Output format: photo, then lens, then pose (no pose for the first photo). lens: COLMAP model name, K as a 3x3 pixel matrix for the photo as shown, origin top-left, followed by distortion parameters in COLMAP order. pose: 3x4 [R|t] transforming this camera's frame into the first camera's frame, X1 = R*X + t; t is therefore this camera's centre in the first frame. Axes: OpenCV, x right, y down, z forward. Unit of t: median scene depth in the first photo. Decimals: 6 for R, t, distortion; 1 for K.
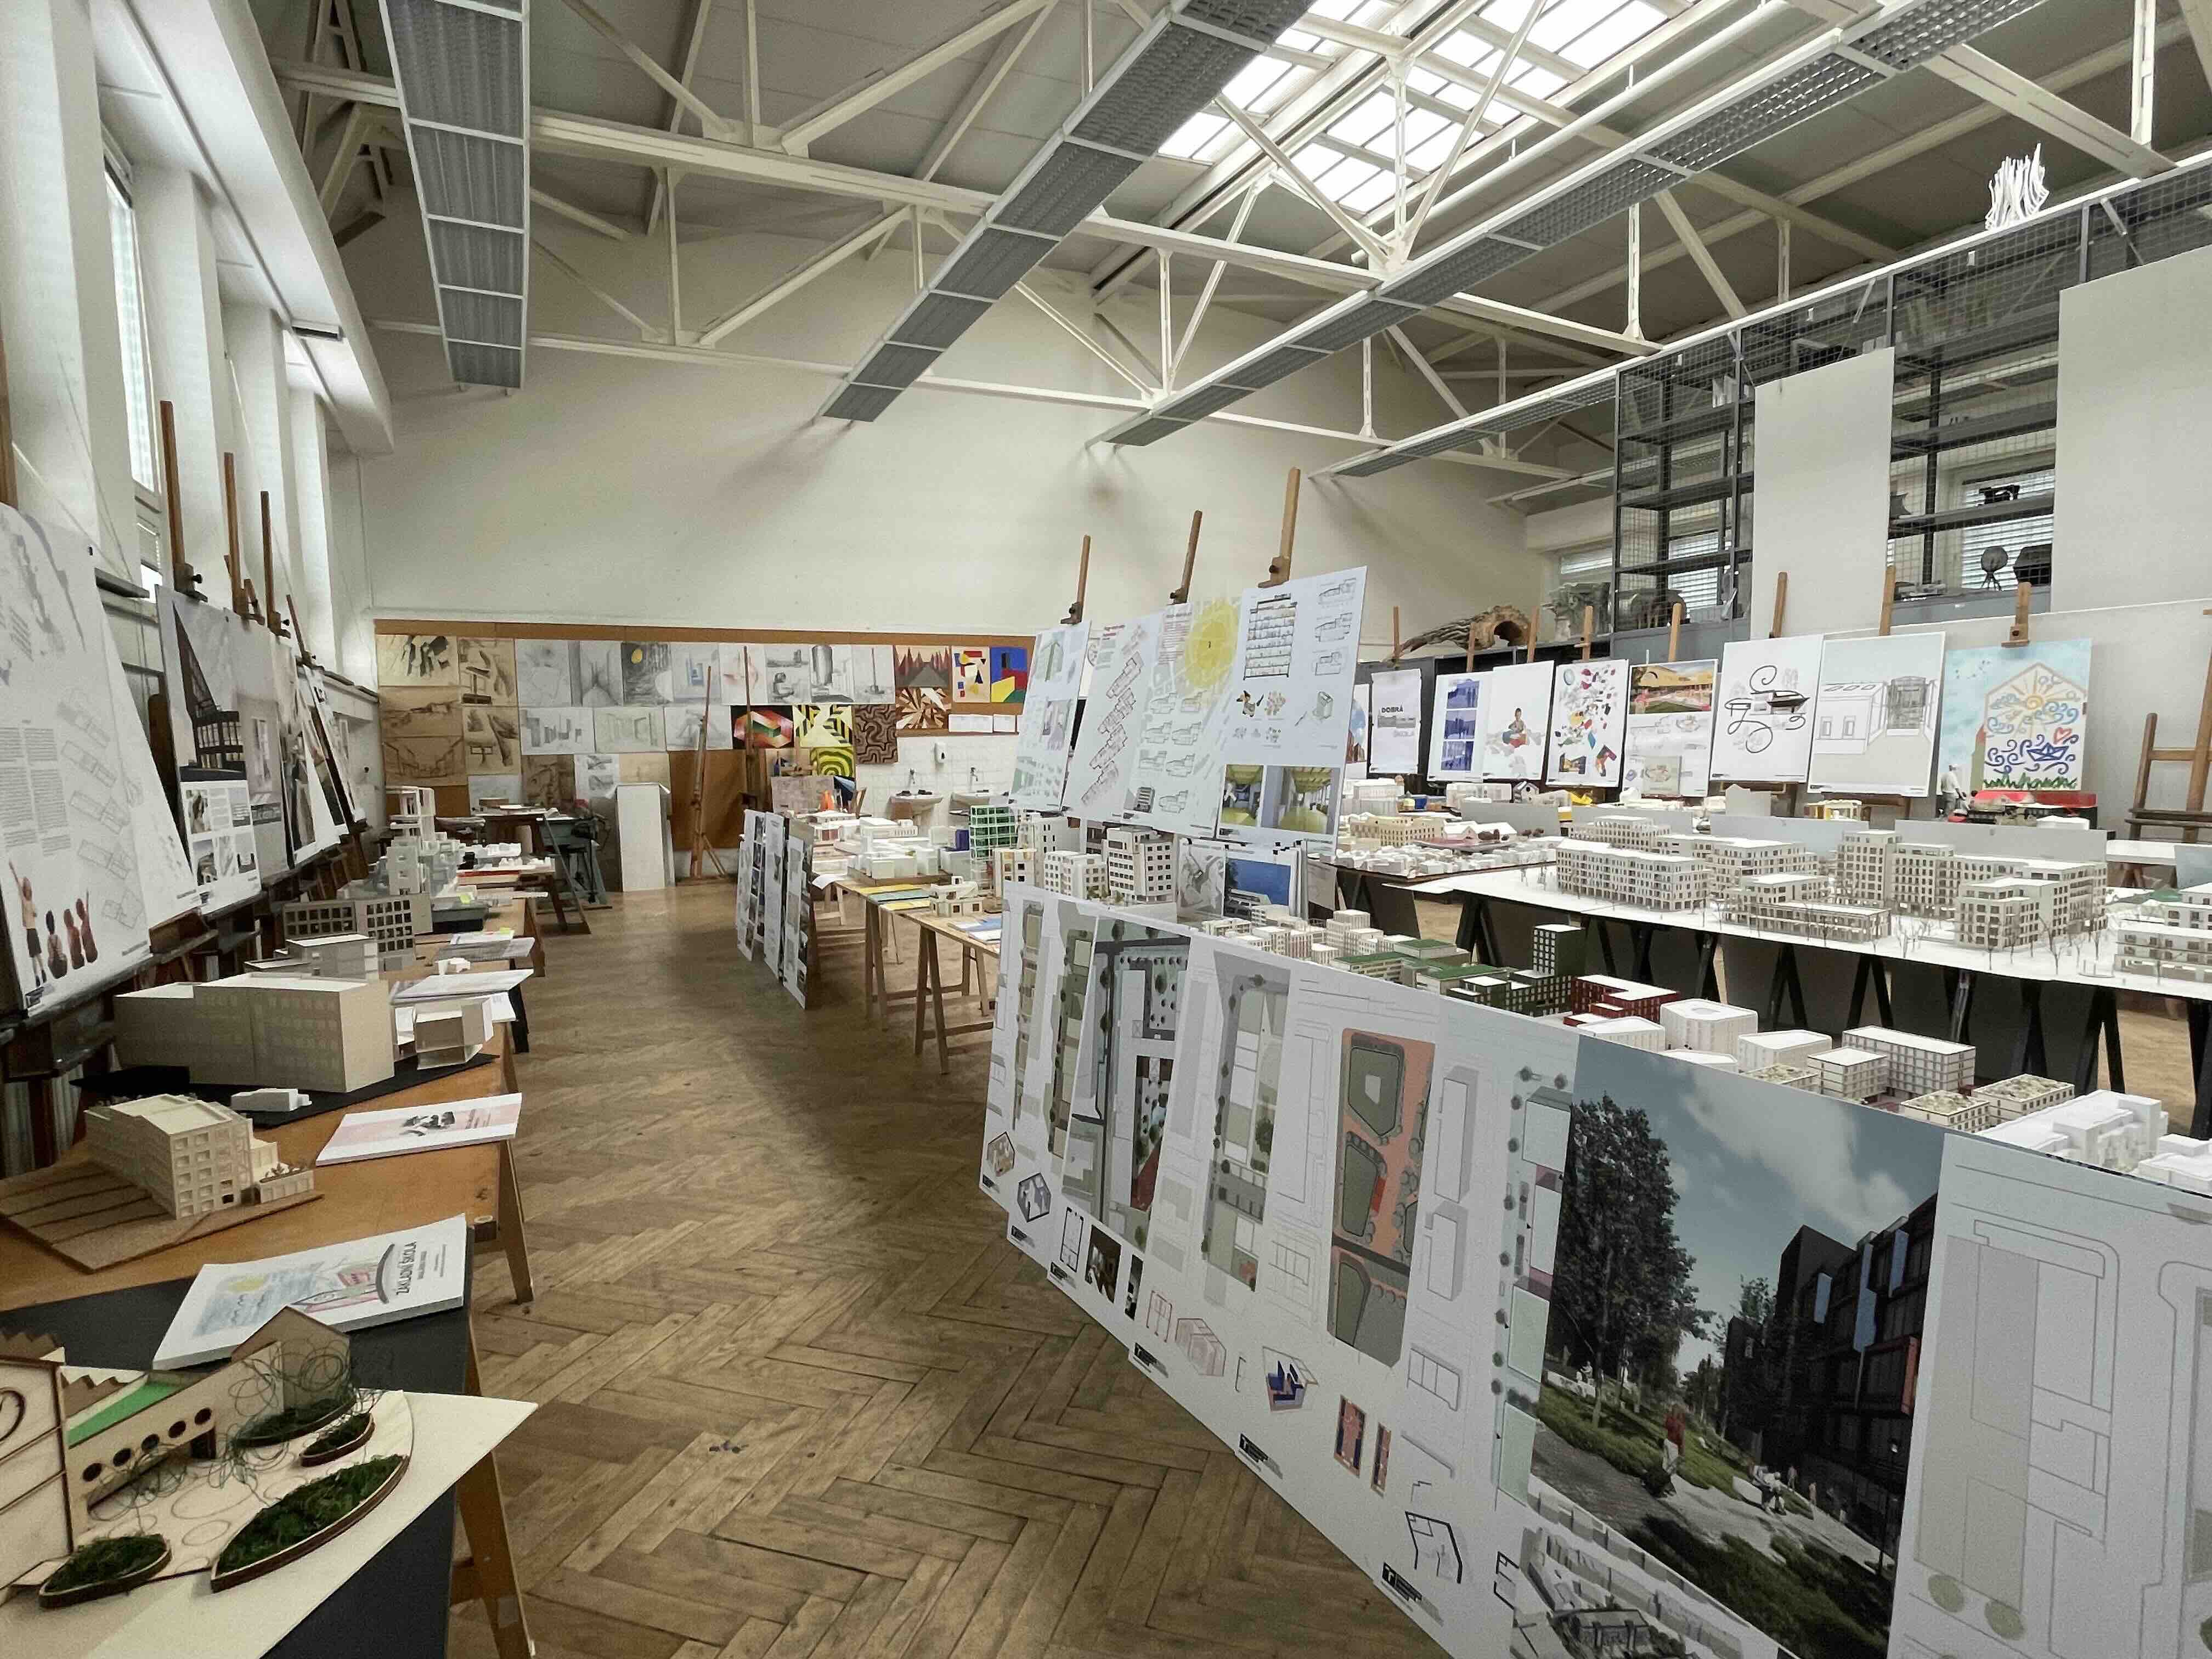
lens RADIAL K [[1121.0, 0, 1122.0], [0, 1121.0, 827.2], [0, 0, 1]] dist [0.002204, 0.001607]
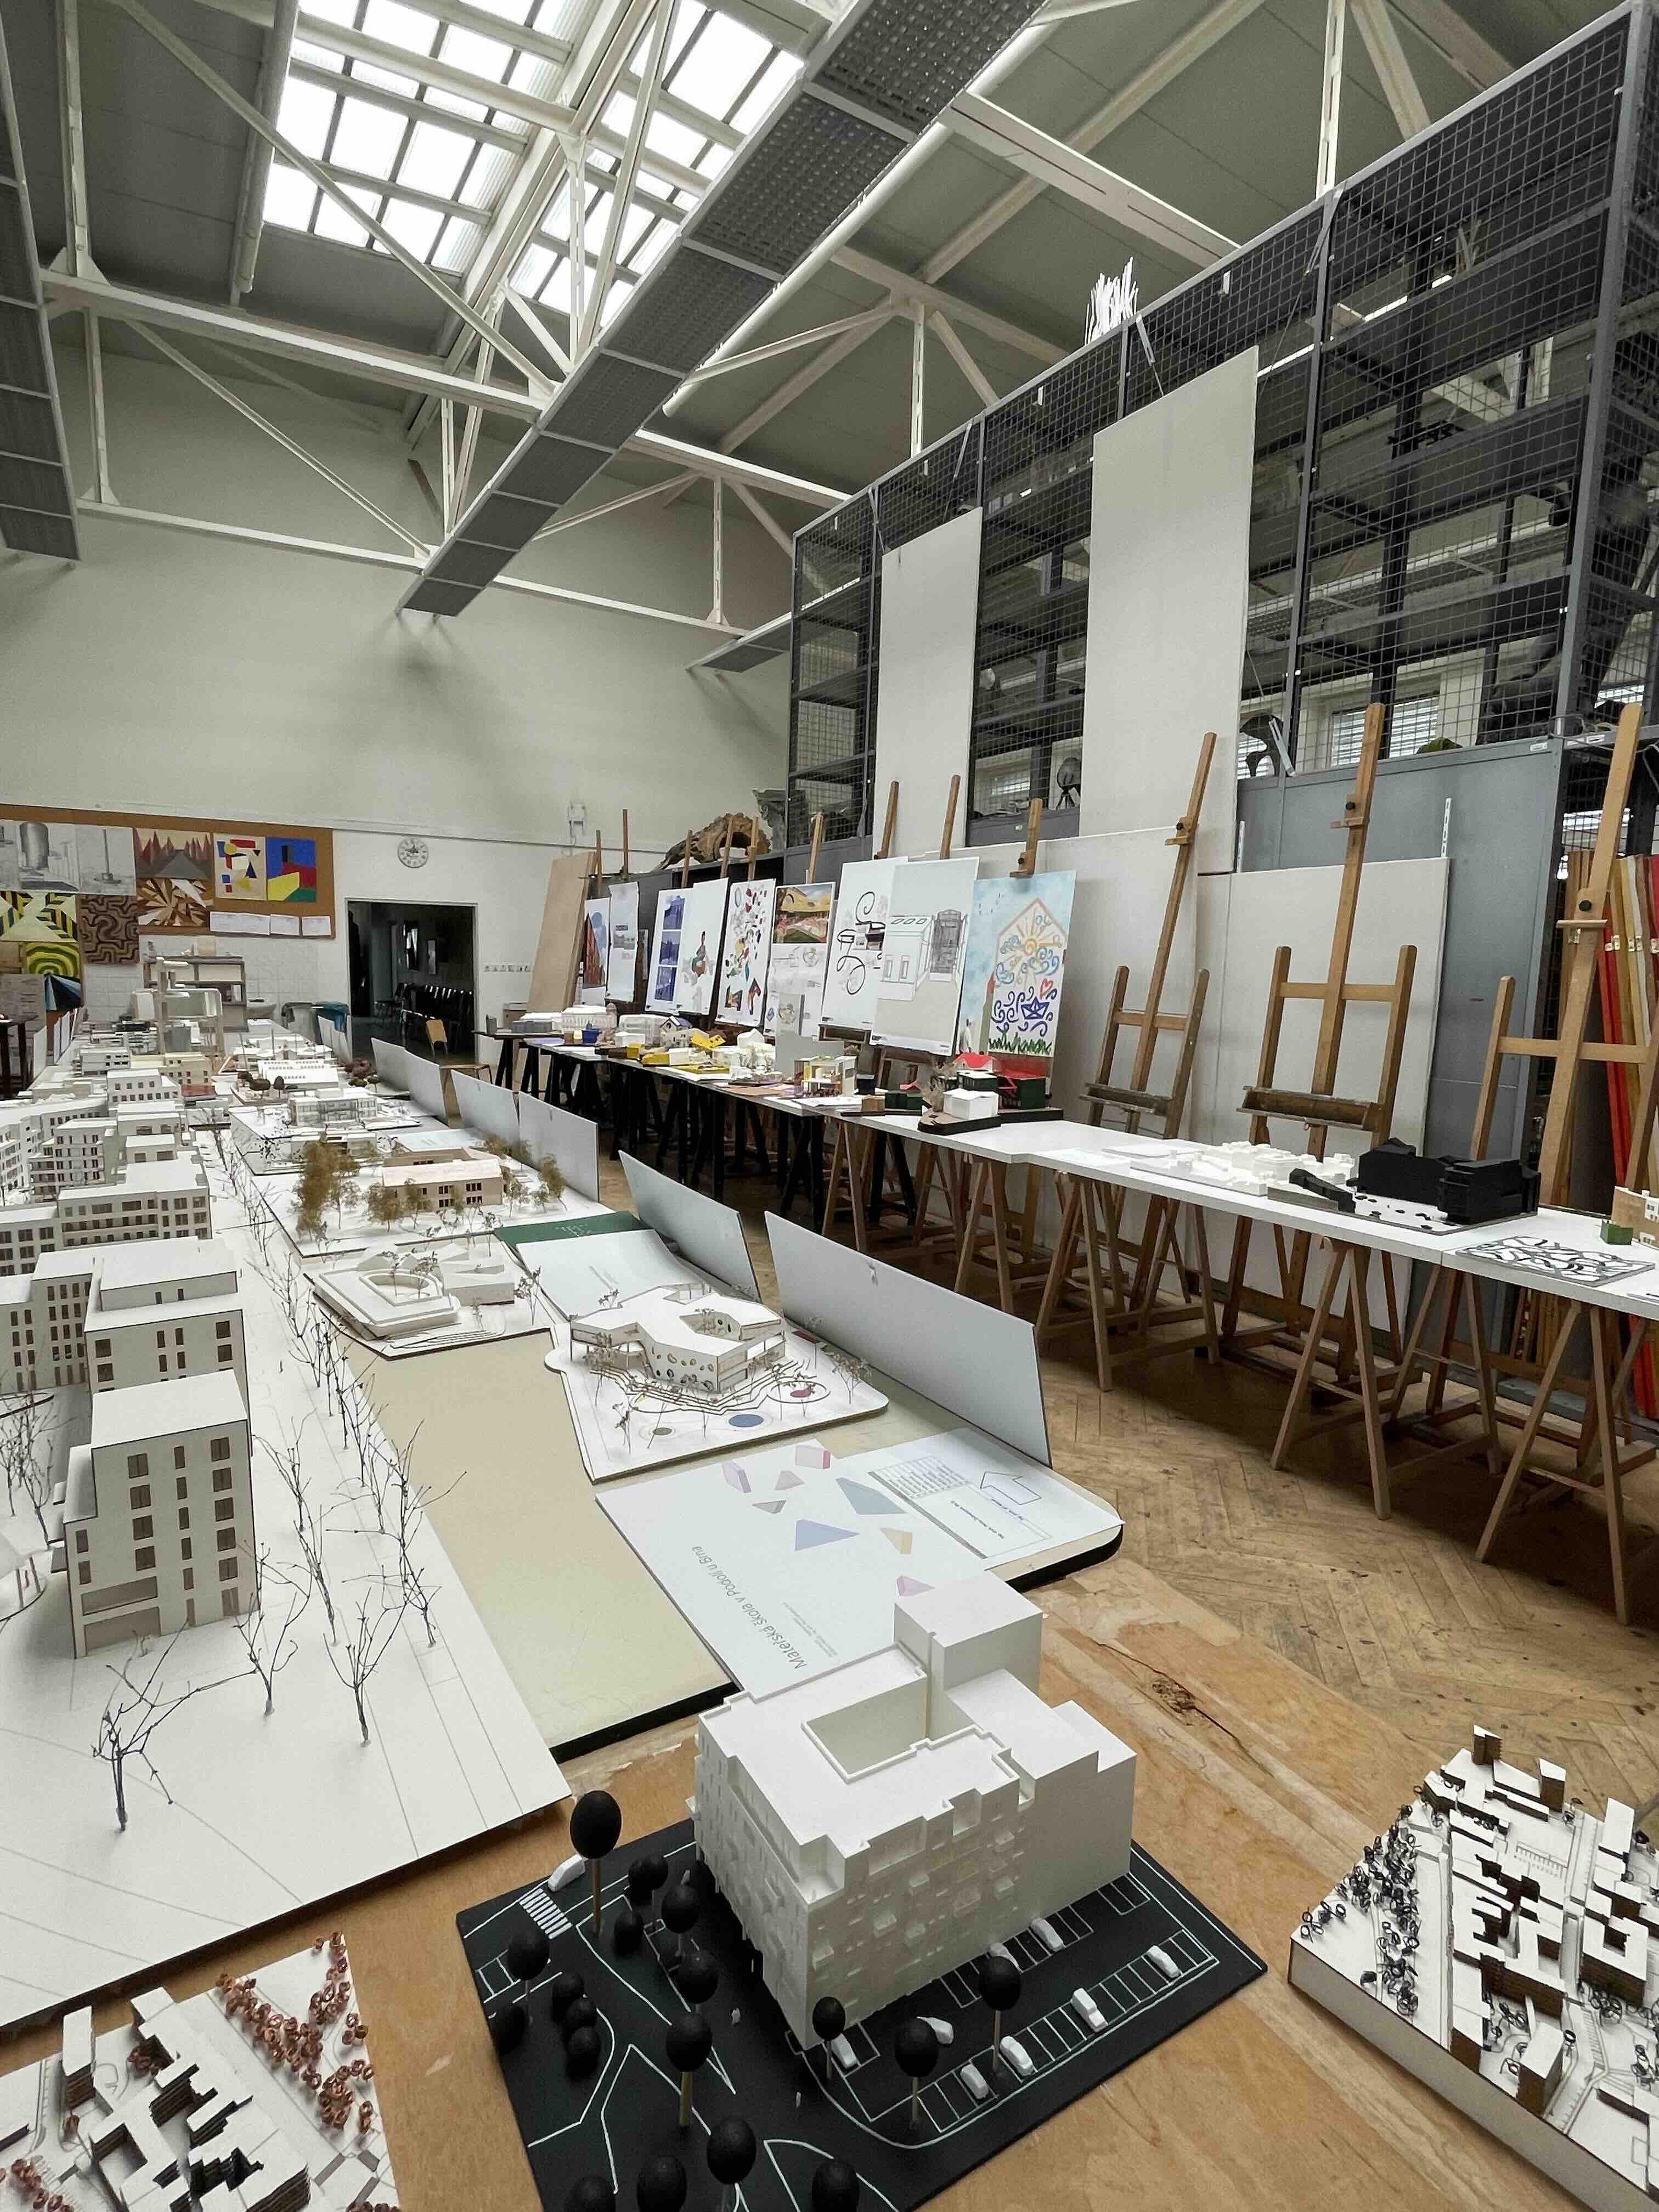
lens RADIAL K [[1121.0, 0, 807.9], [0, 1121.0, 1108.8], [0, 0, 1]] dist [0.002204, 0.001607]
pose [[0.996021, 0.034179, 0.082308, 0.346080], [-0.038806, 0.997716, 0.055287, -0.019020], [-0.080230, -0.058261, 0.995072, 0.113703]]
